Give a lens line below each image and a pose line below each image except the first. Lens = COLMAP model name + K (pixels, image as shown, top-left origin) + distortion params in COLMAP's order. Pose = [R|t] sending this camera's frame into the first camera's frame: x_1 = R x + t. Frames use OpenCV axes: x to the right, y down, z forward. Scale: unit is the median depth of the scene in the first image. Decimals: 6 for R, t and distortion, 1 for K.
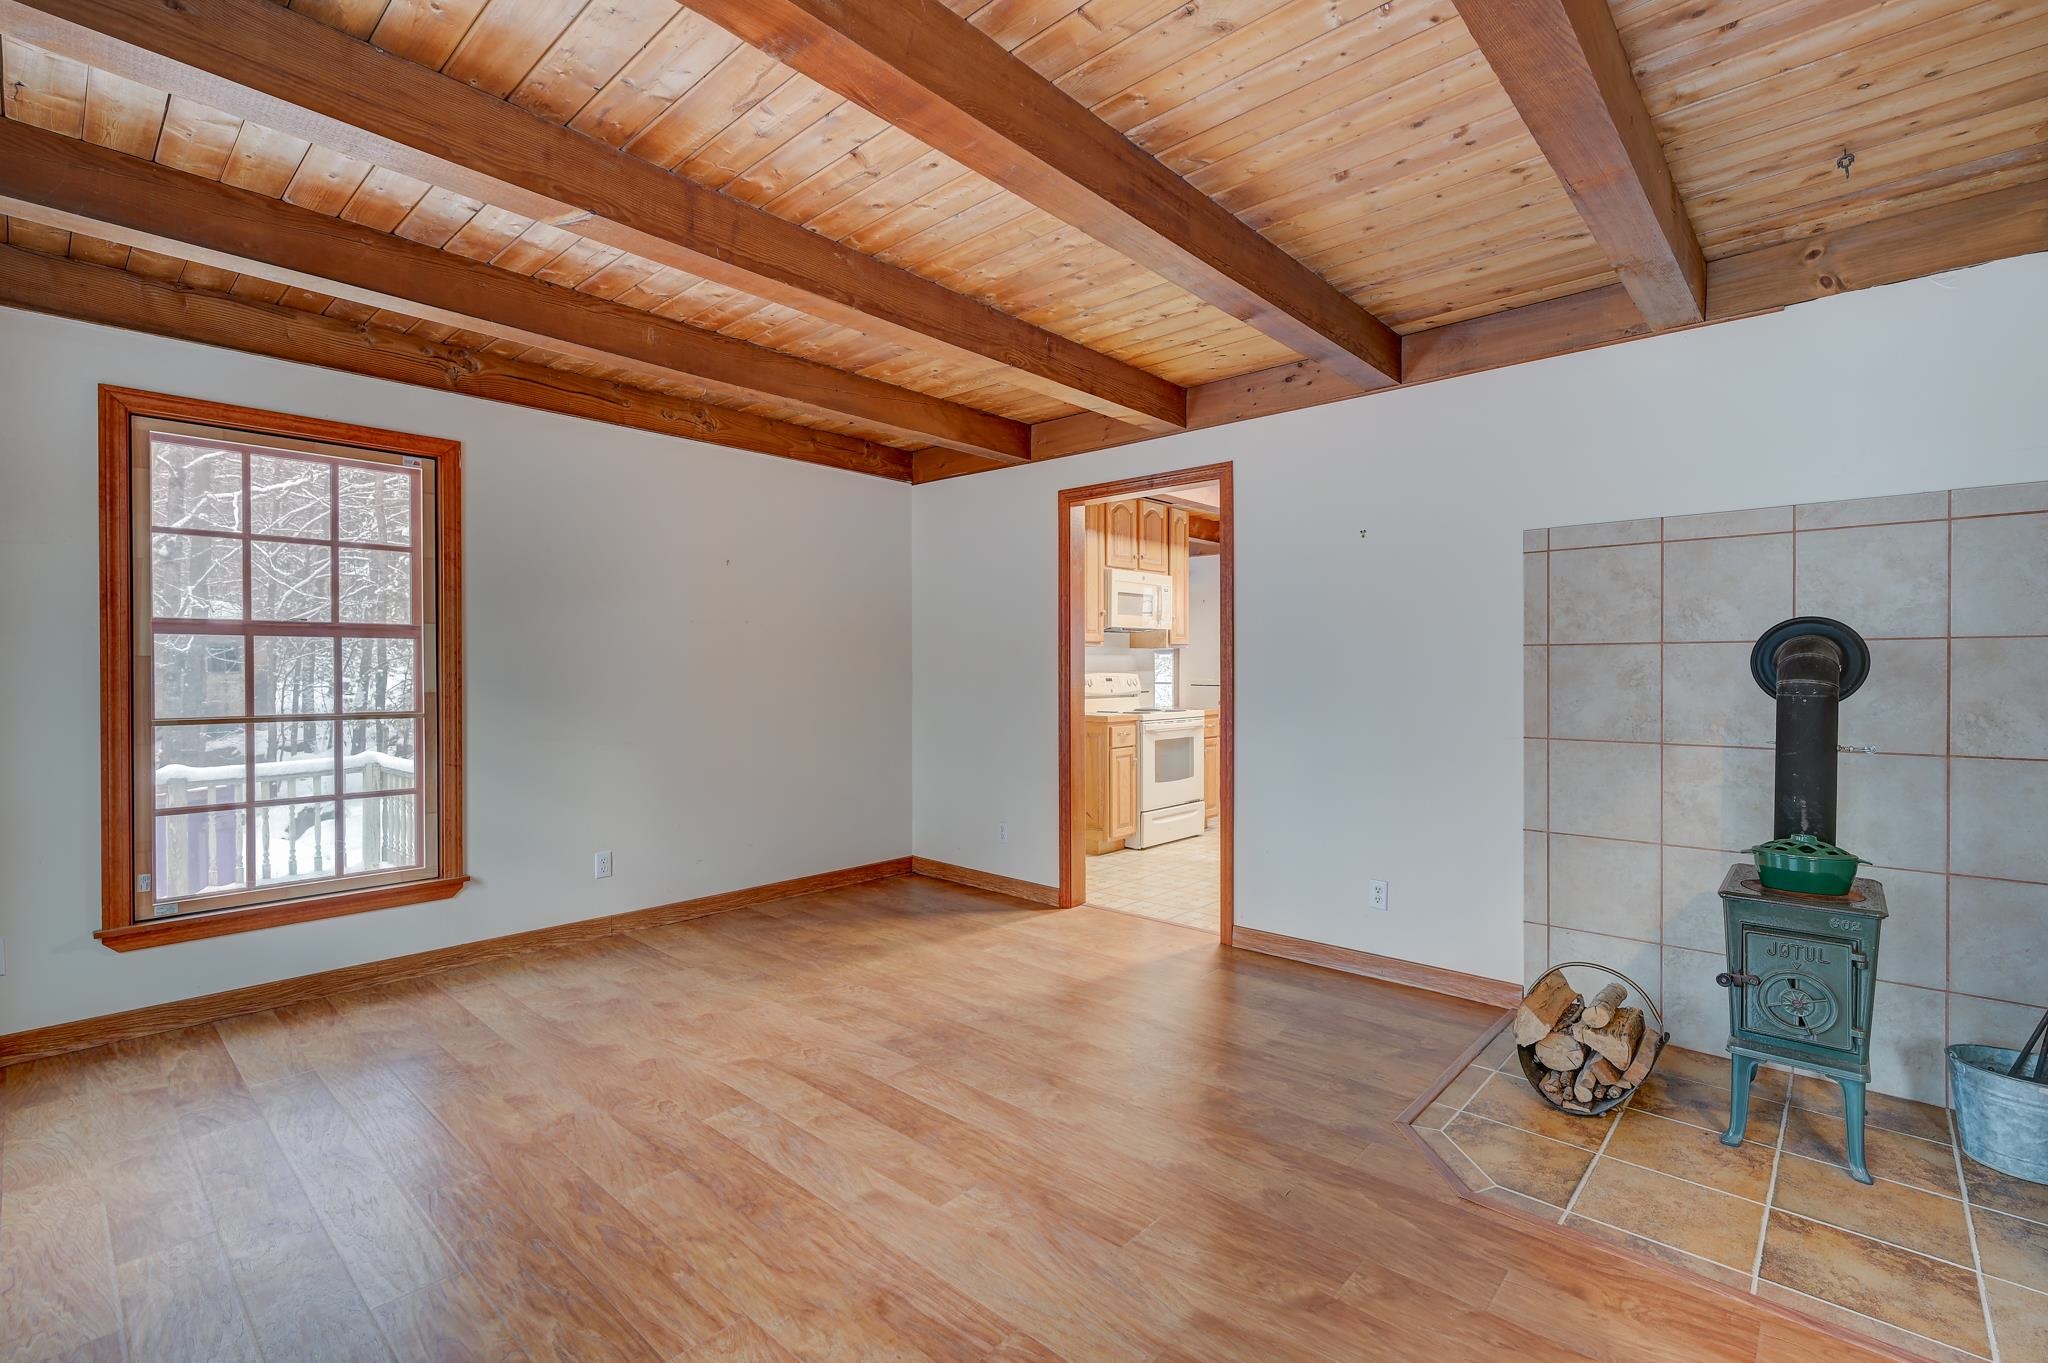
lens RADIAL K [[907.1, 0, 1027.7], [0, 907.1, 674.8], [0, 0, 1]] dist [-0.000318, 0.000509]
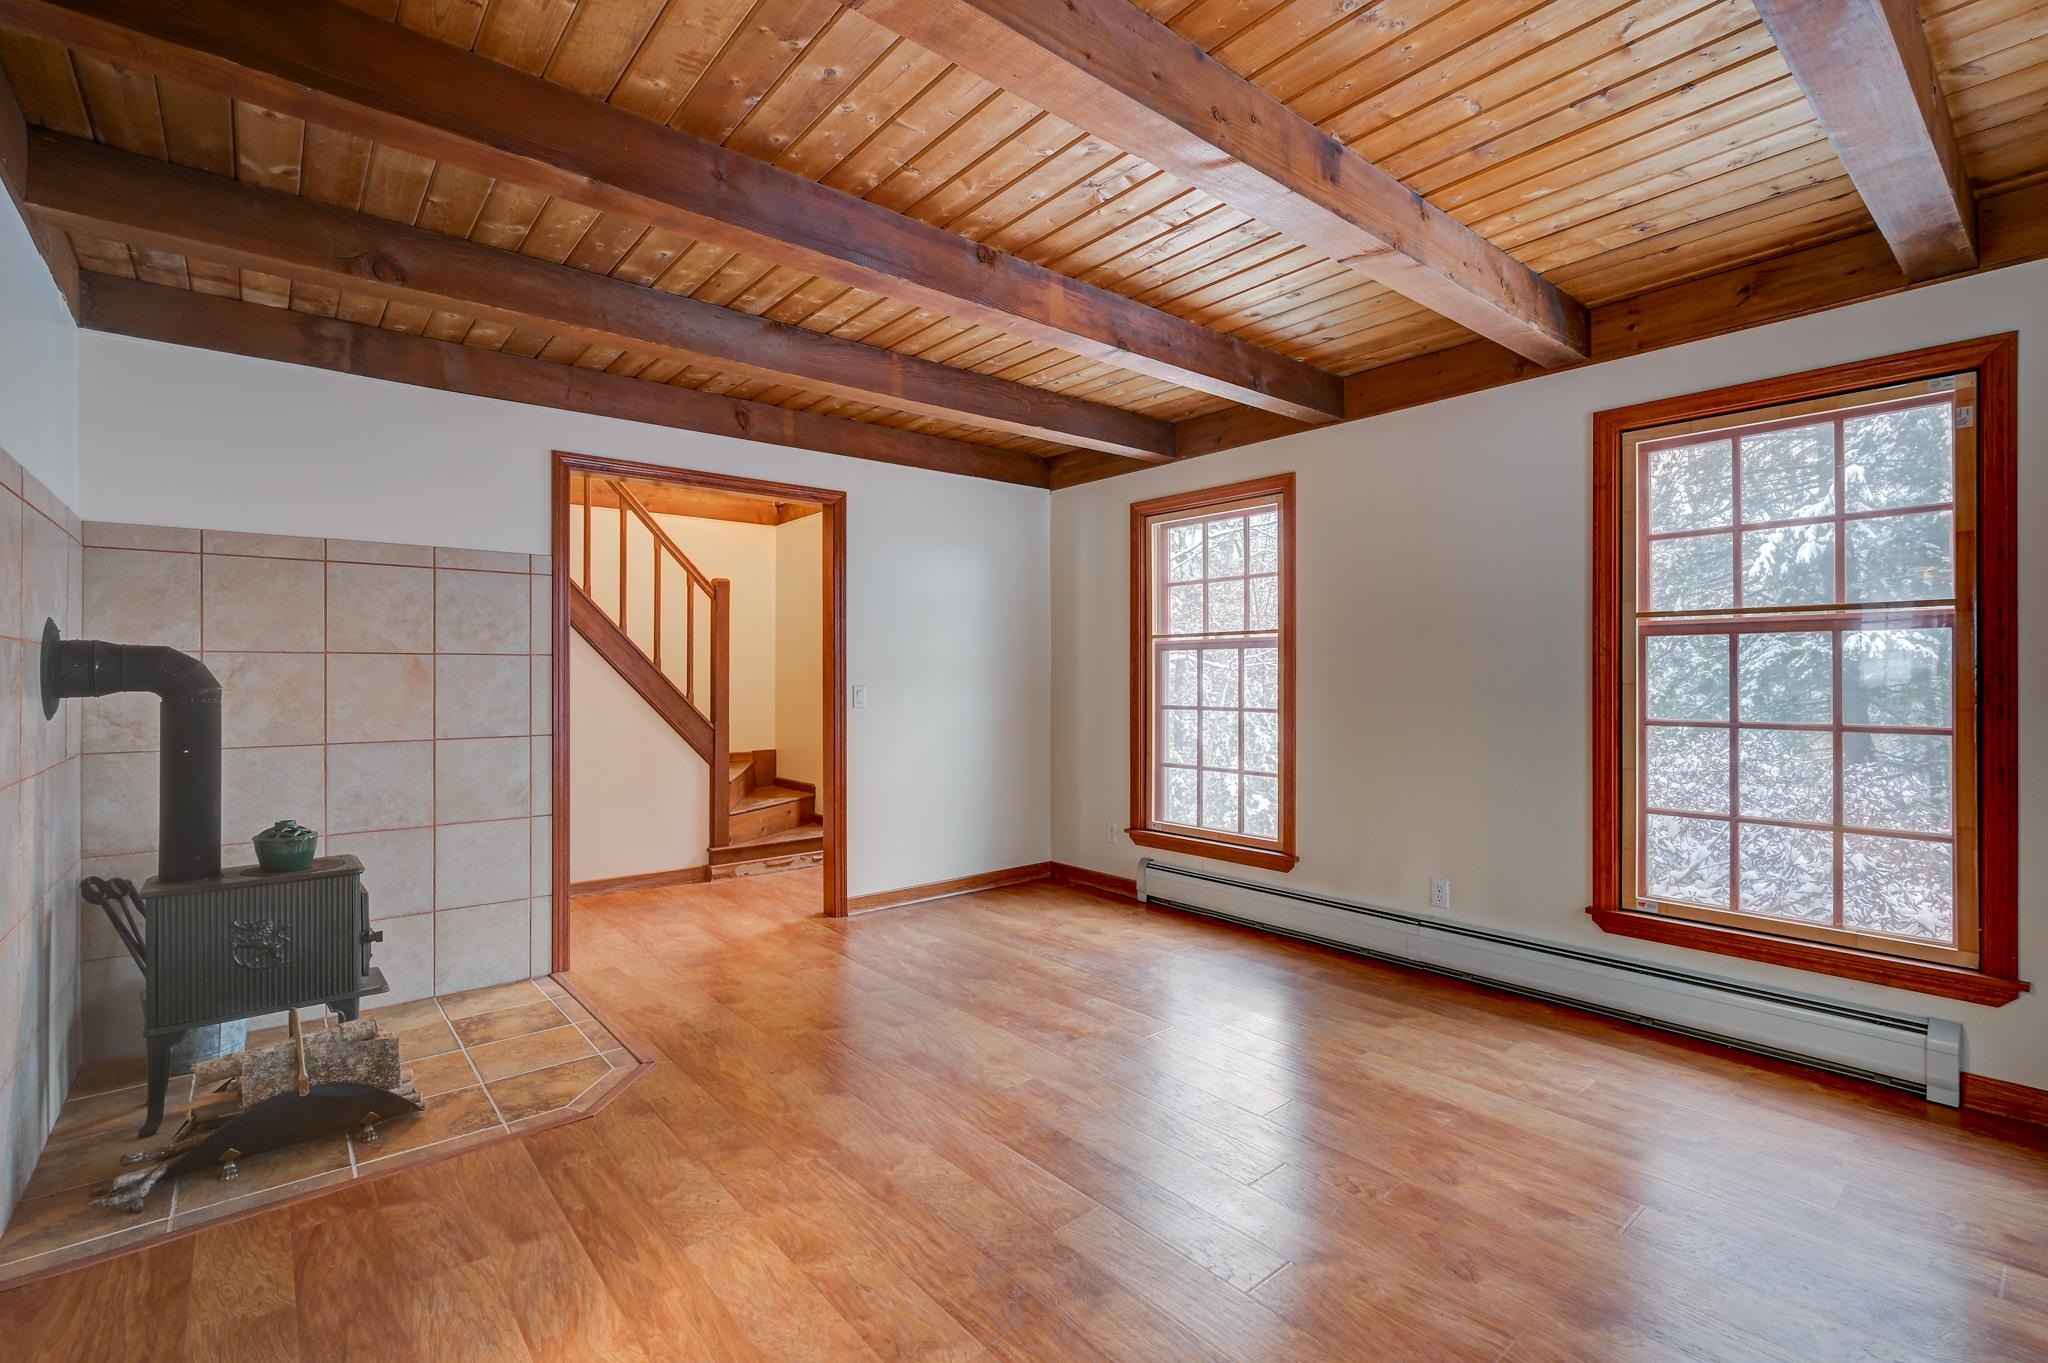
lens RADIAL K [[921.8, 0, 1030.8], [0, 921.8, 675.9], [0, 0, 1]] dist [-0.001406, 0.000478]
pose [[-0.991650, 0.003934, 0.128897, -0.151074], [0.004456, 0.999983, 0.003765, -0.004890], [-0.128880, 0.004308, -0.991651, 1.317498]]
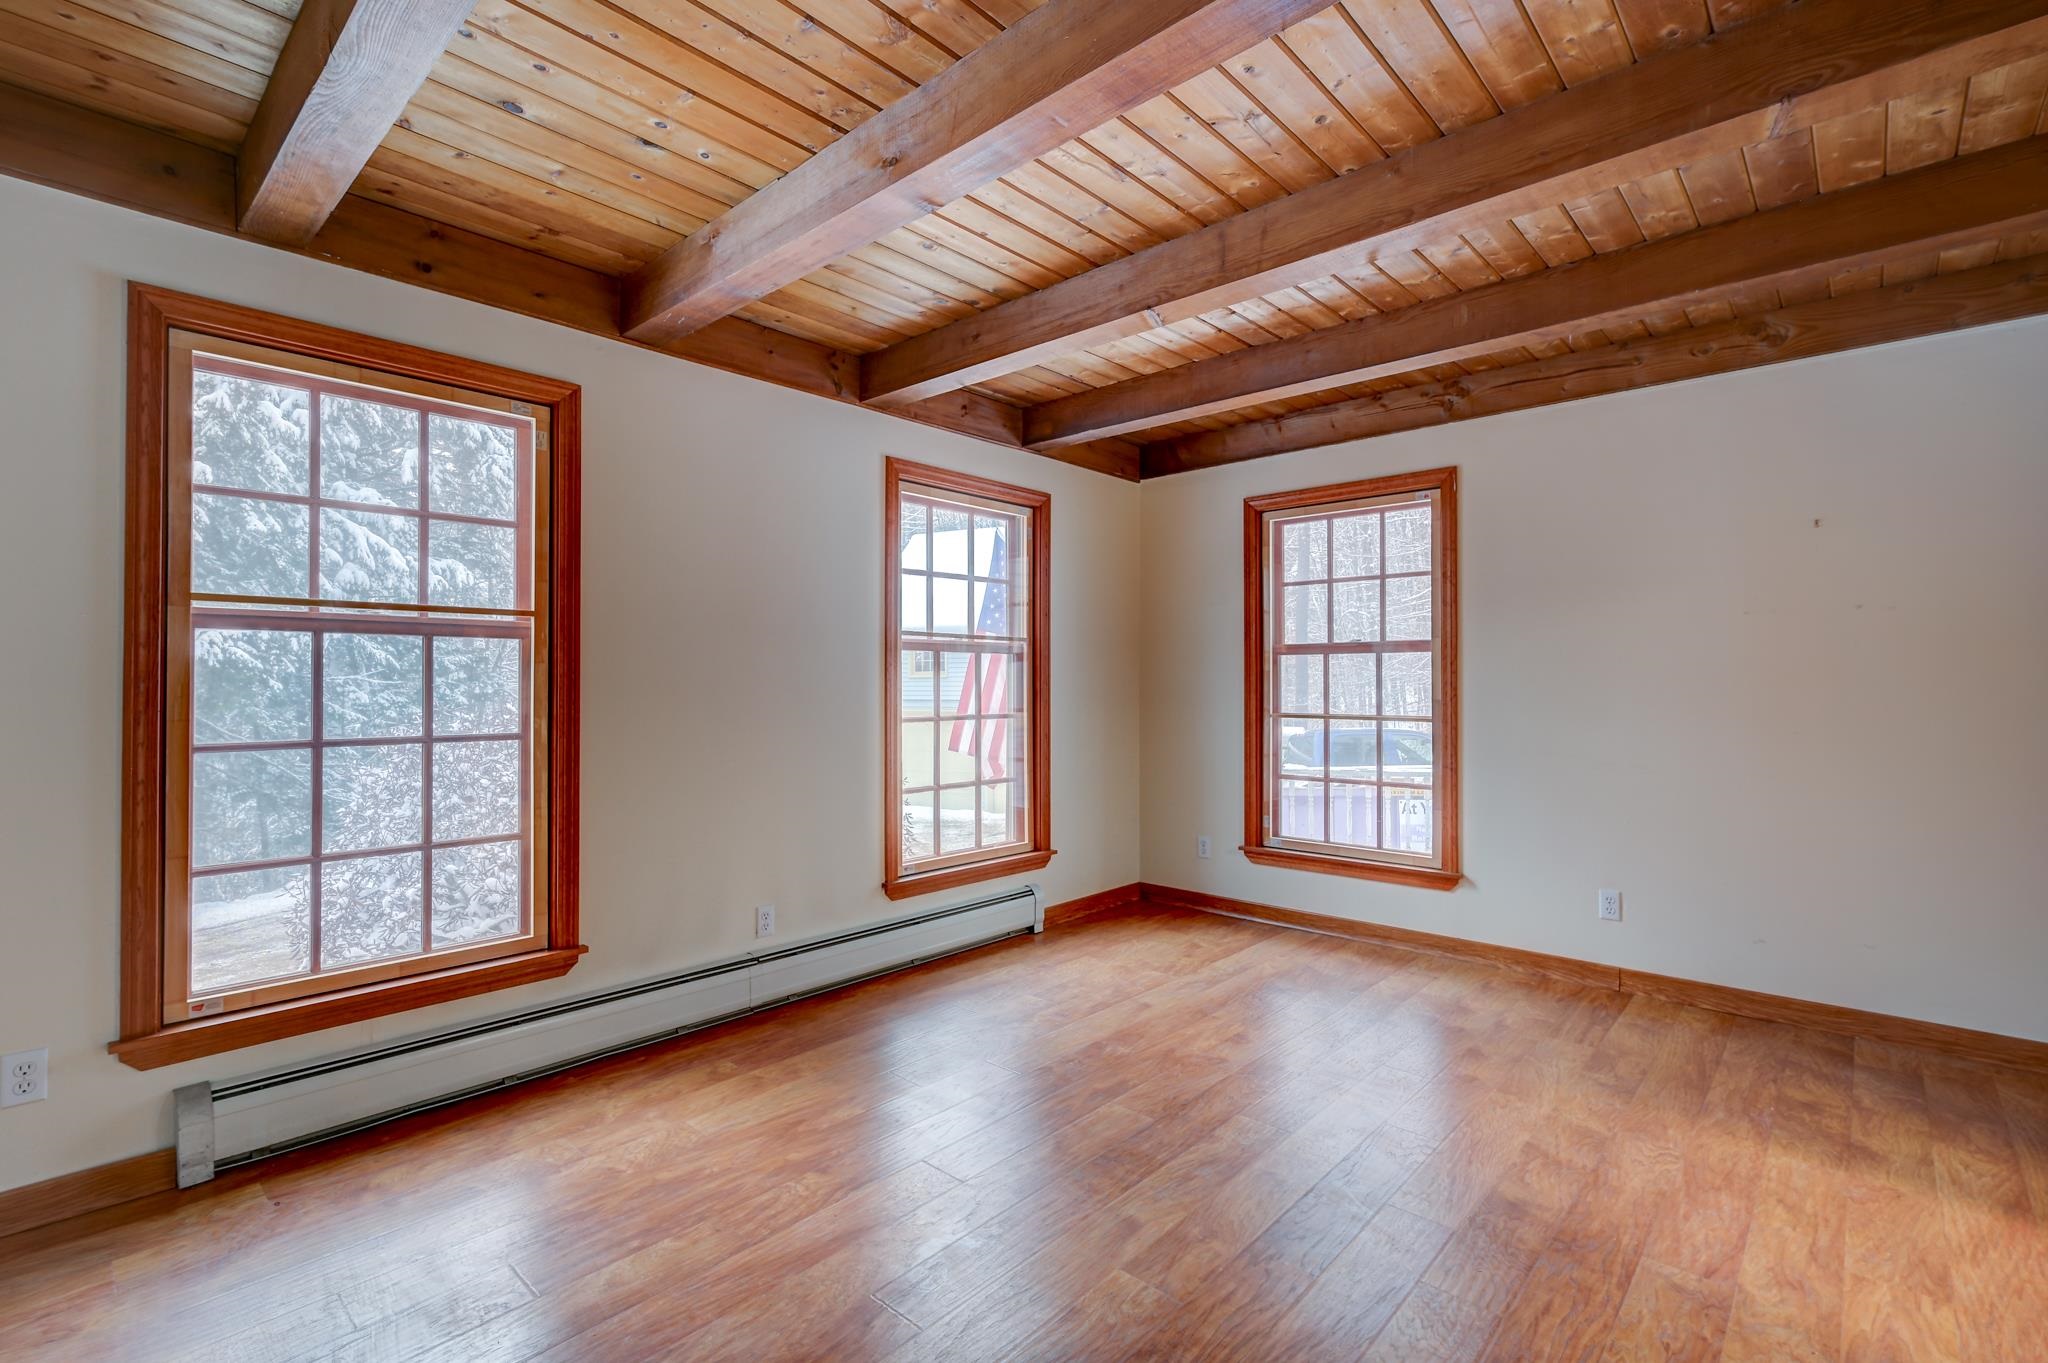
lens RADIAL K [[921.8, 0, 1030.8], [0, 921.8, 675.9], [0, 0, 1]] dist [-0.001406, 0.000478]
pose [[0.001658, -0.005234, -0.999985, 0.467581], [-0.004441, 0.999976, -0.005242, -0.001964], [0.999989, 0.004449, 0.001635, 0.510401]]
